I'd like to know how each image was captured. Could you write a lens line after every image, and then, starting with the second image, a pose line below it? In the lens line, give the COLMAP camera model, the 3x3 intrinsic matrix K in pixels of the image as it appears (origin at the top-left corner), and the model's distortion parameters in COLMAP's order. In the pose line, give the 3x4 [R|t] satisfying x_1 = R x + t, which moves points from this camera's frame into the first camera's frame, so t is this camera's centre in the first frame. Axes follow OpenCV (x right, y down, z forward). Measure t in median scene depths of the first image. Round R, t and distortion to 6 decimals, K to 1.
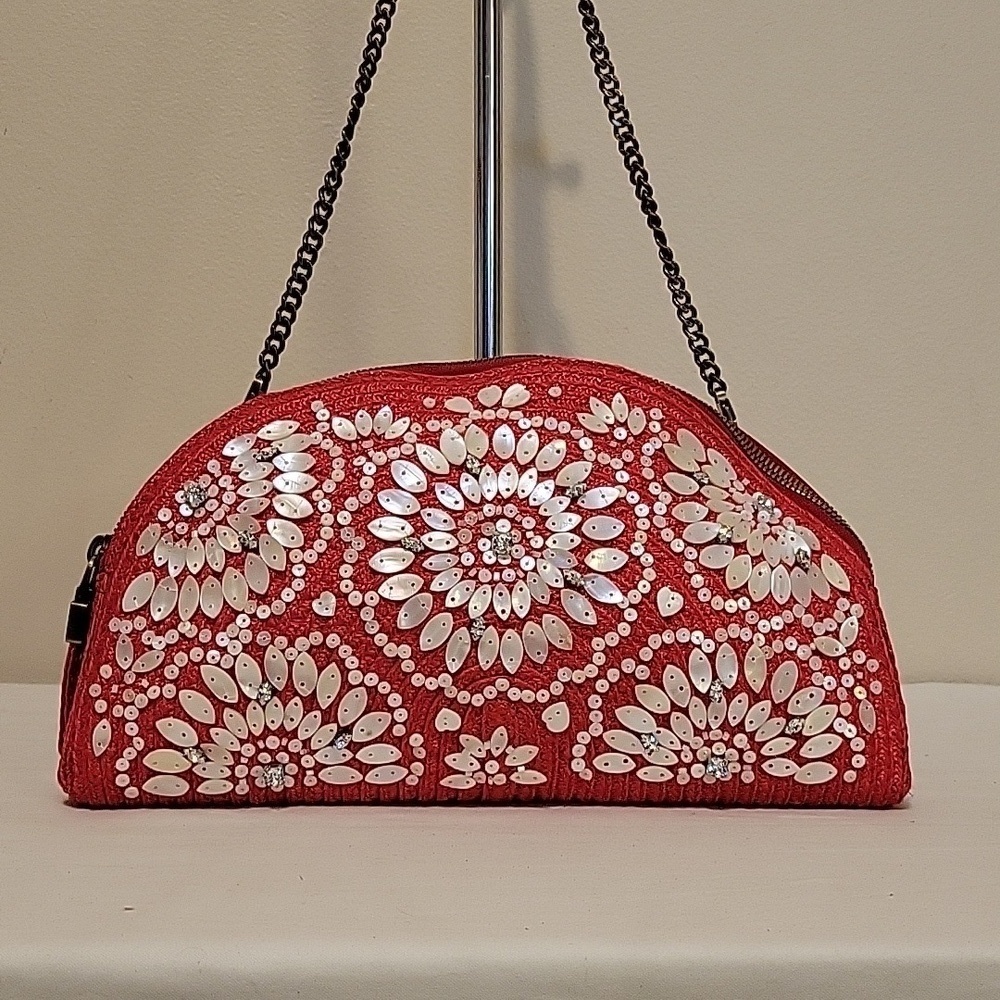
lens RADIAL K [[1694.2, 0, 500.0], [0, 1694.2, 500.0], [0, 0, 1]] dist [0.072855, 0.138047]
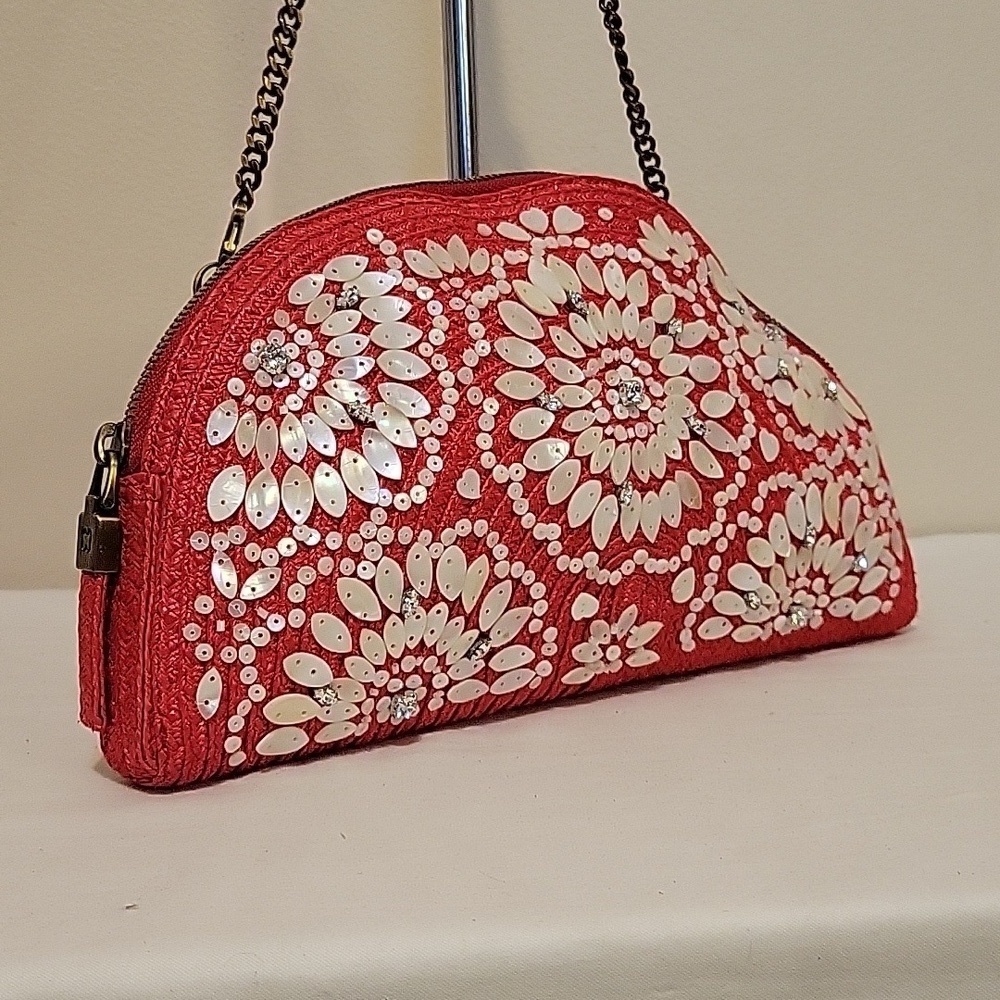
lens RADIAL K [[1694.2, 0, 500.0], [0, 1694.2, 500.0], [0, 0, 1]] dist [0.072855, 0.138047]
pose [[0.821875, -0.103502, 0.560186, -0.535375], [0.051225, 0.992800, 0.108279, -0.017047], [-0.567360, -0.060296, 0.821260, 0.330094]]
